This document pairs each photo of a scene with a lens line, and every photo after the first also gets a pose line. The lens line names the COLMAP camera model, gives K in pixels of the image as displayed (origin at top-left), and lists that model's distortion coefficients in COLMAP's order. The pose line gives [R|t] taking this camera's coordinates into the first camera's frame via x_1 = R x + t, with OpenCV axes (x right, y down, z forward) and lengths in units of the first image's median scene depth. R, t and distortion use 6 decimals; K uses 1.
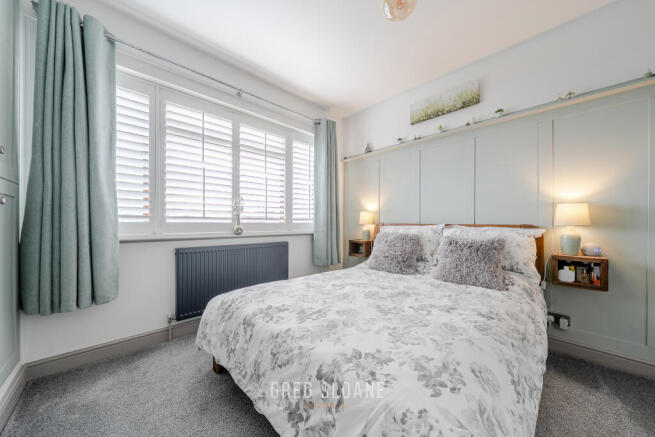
lens RADIAL K [[226.7, 0, 323.2], [0, 226.7, 222.9], [0, 0, 1]] dist [-0.001126, -0.000019]
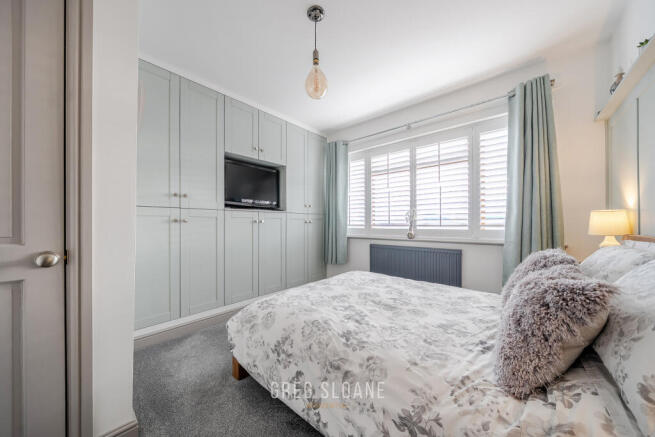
lens RADIAL K [[226.7, 0, 323.2], [0, 226.7, 222.9], [0, 0, 1]] dist [-0.001126, -0.000019]
pose [[0.096860, -0.008677, -0.995260, 0.933573], [-0.000706, 0.999961, -0.008787, -0.026537], [0.995298, 0.001554, 0.096850, 0.455540]]
